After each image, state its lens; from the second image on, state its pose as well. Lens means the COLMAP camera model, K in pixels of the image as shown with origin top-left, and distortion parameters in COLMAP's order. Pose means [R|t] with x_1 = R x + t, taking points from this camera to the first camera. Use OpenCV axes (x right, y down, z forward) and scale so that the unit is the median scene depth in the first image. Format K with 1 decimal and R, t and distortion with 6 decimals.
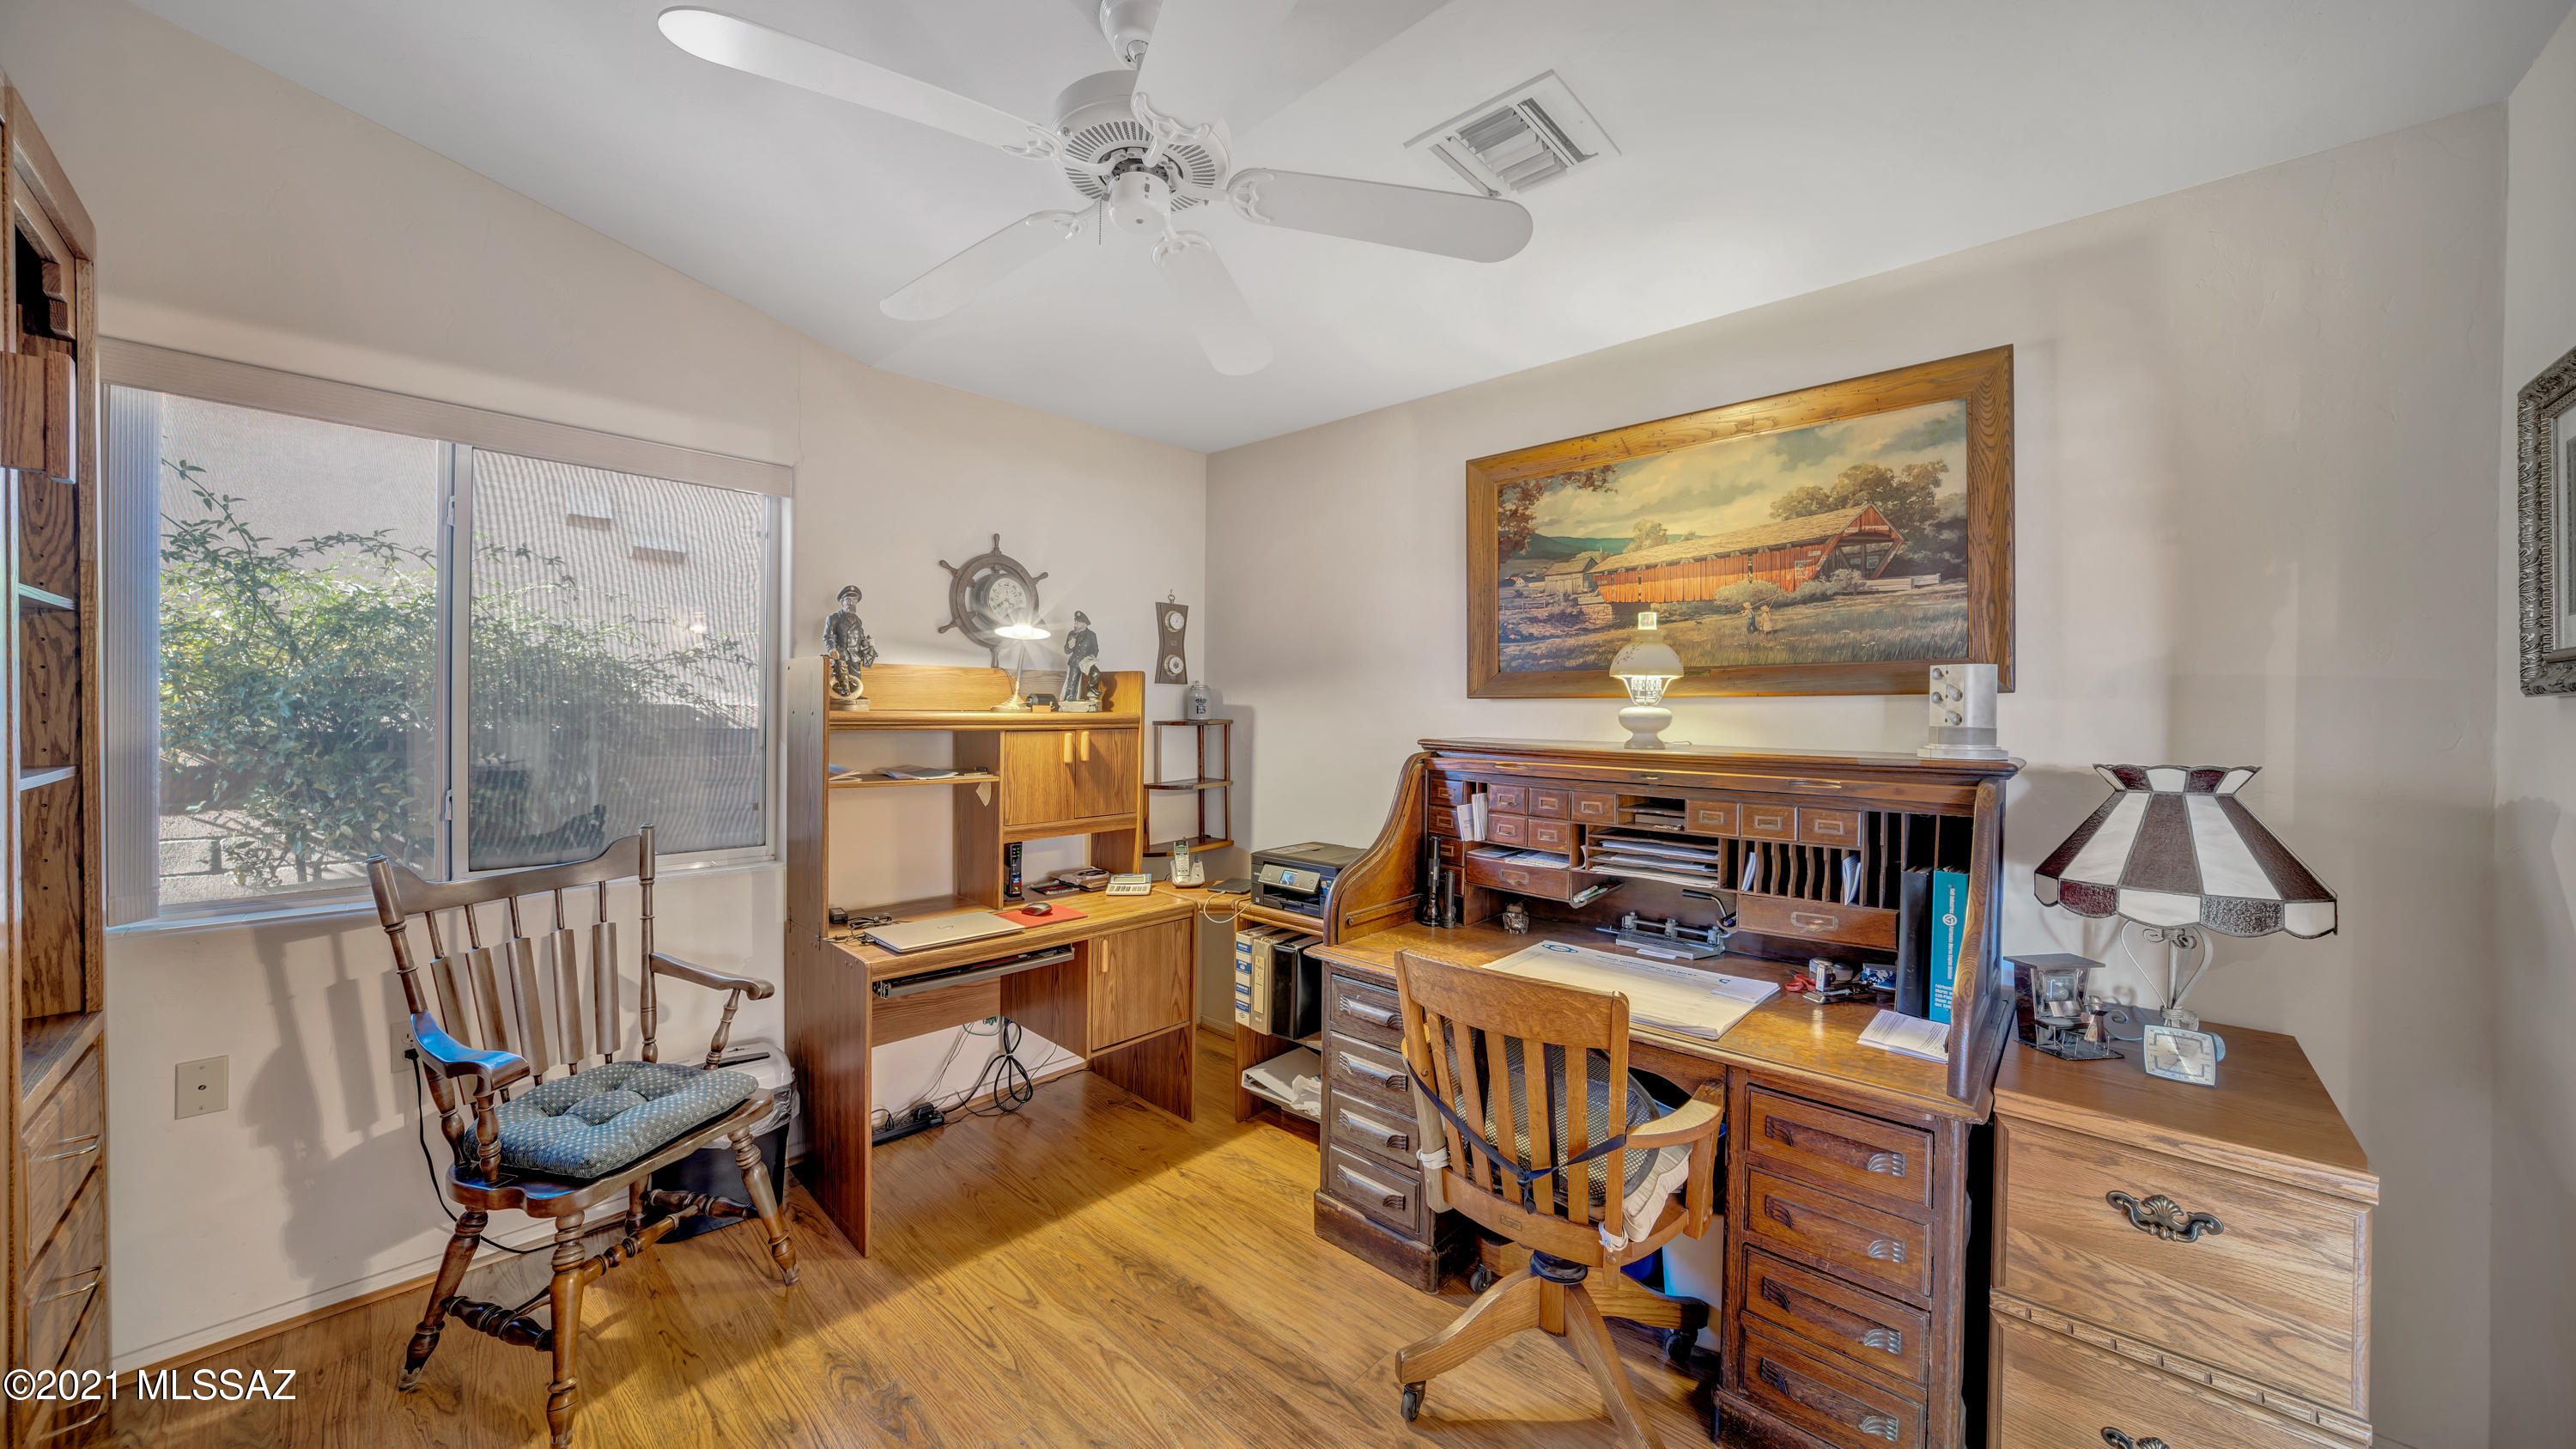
lens RADIAL K [[890.8, 0, 1297.8], [0, 890.8, 744.3], [0, 0, 1]] dist [-0.012498, 0.002519]
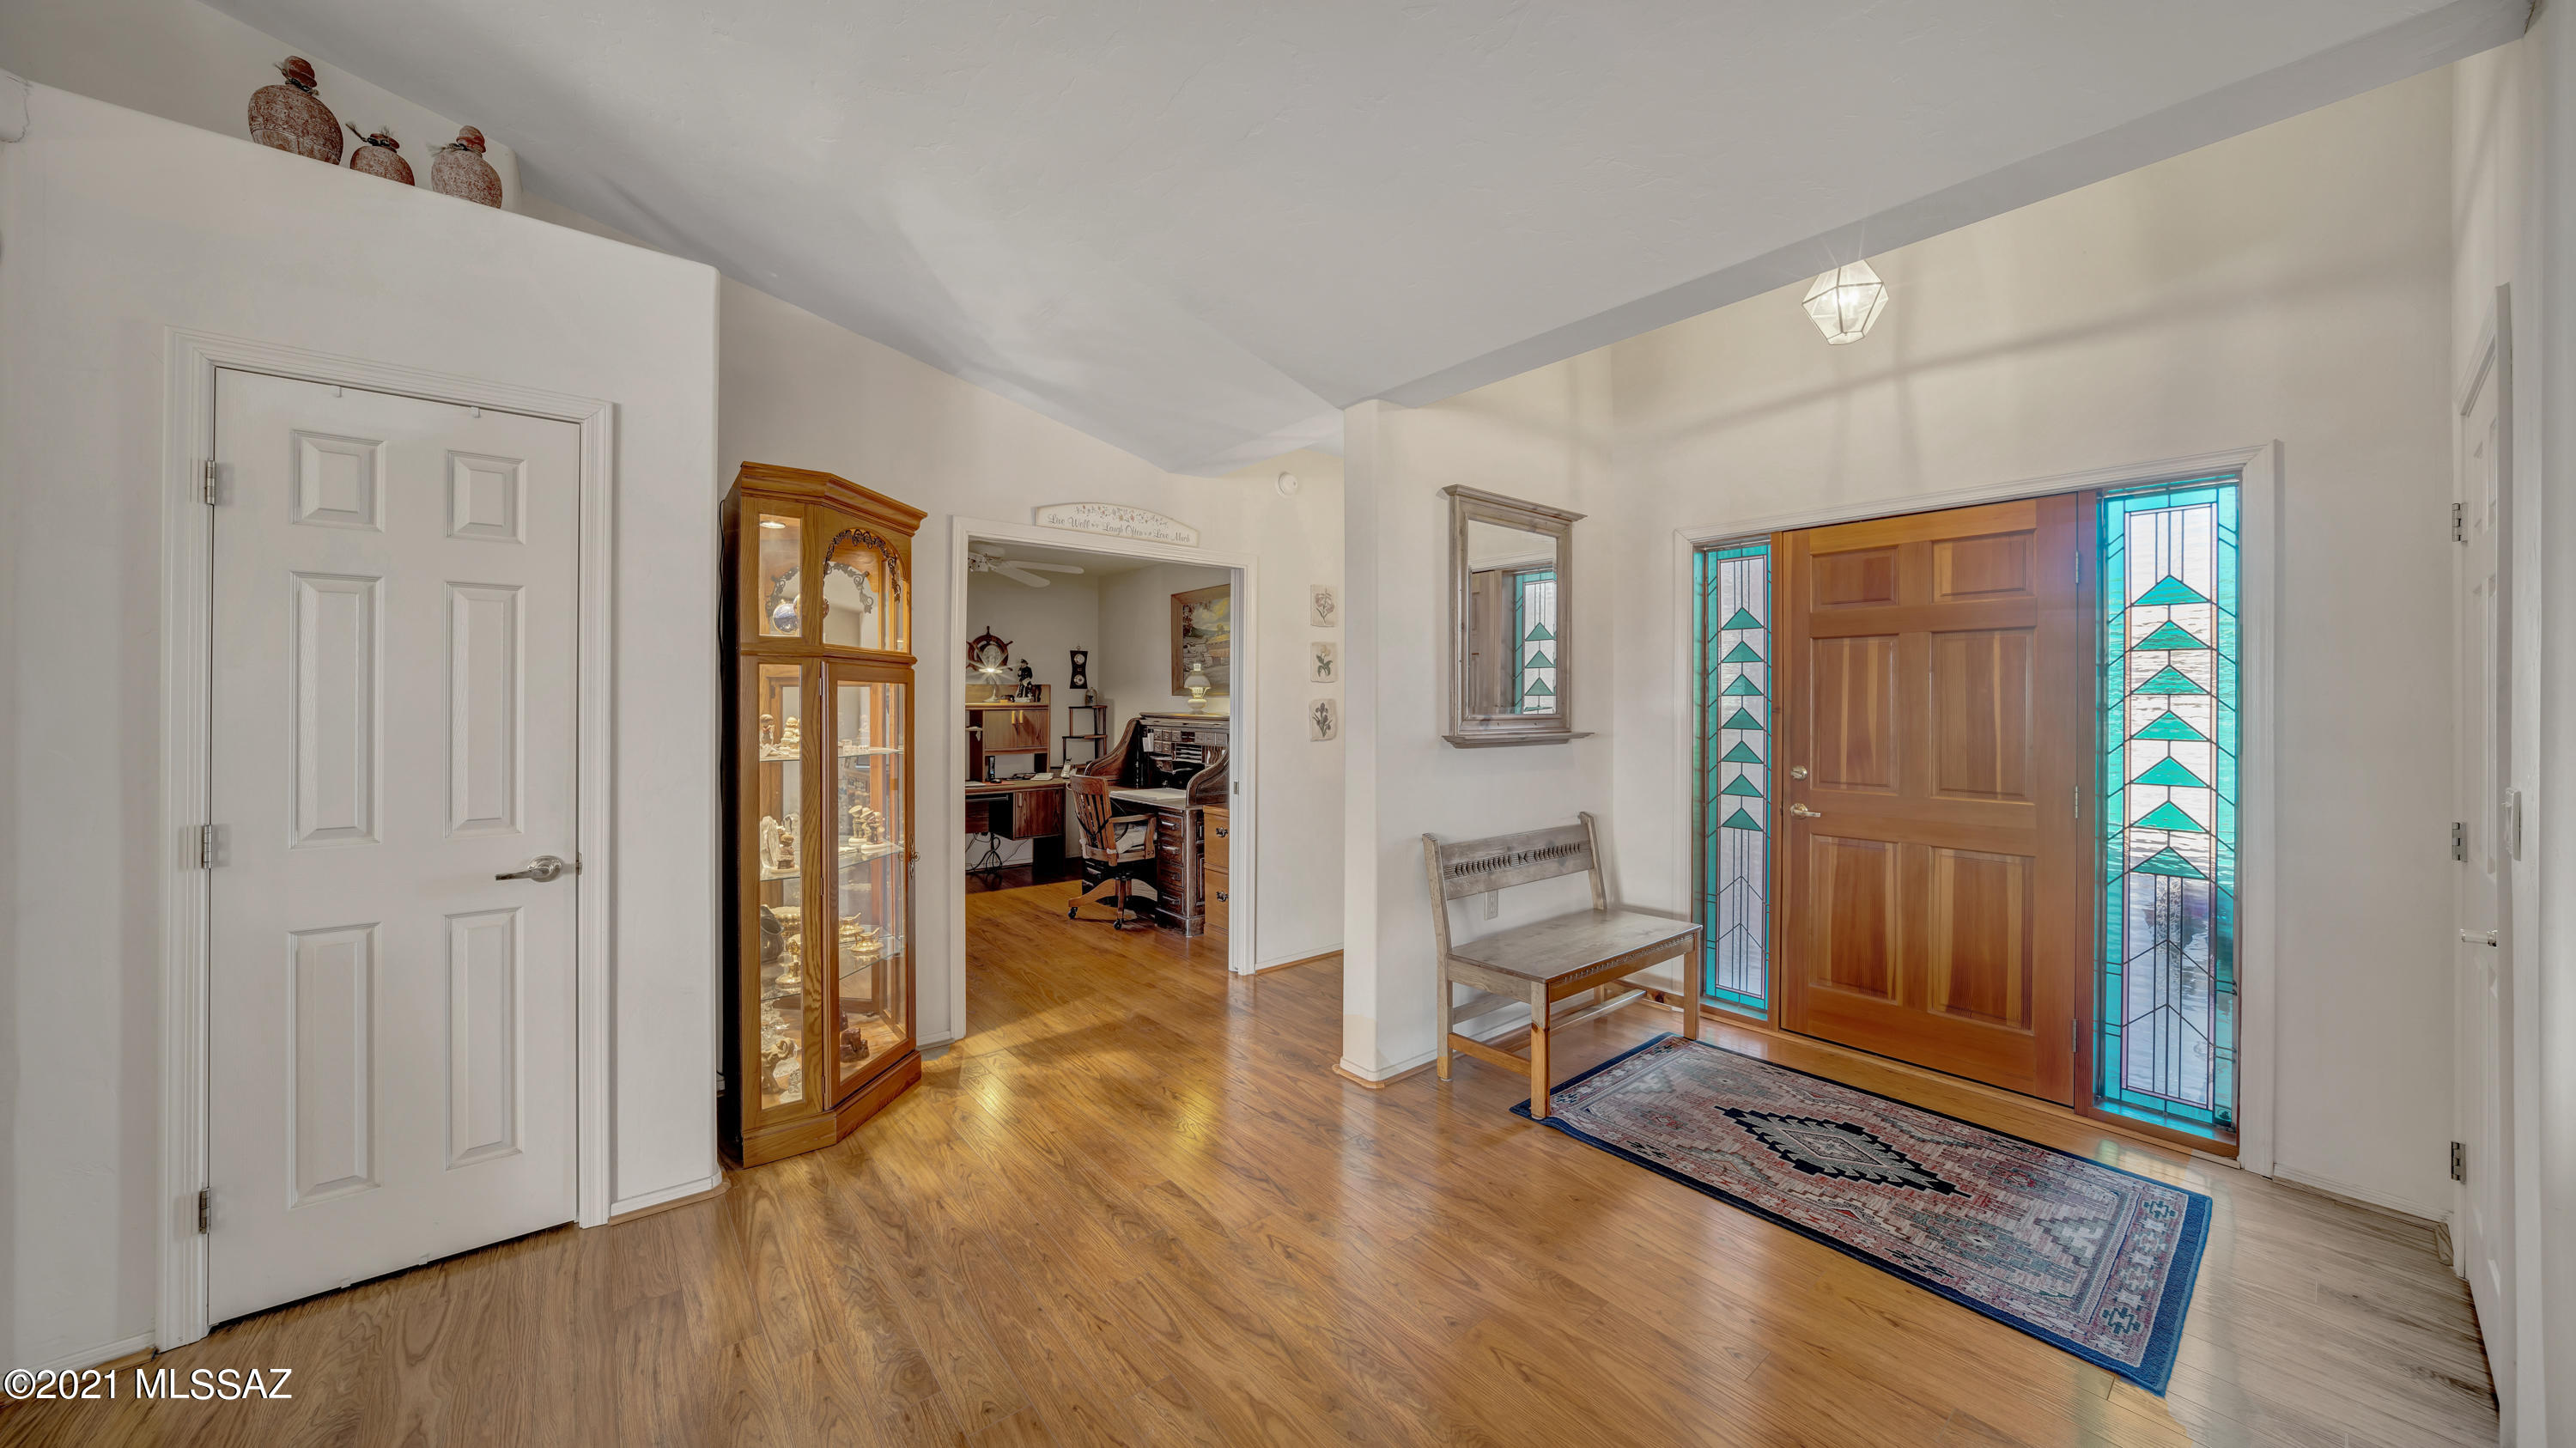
lens RADIAL K [[890.8, 0, 1303.0], [0, 890.8, 699.6], [0, 0, 1]] dist [-0.012498, 0.002519]
pose [[0.990121, -0.004257, -0.140153, 0.835449], [-0.001761, 0.999083, -0.042789, 0.057085], [0.140206, 0.042613, 0.989205, -1.233467]]
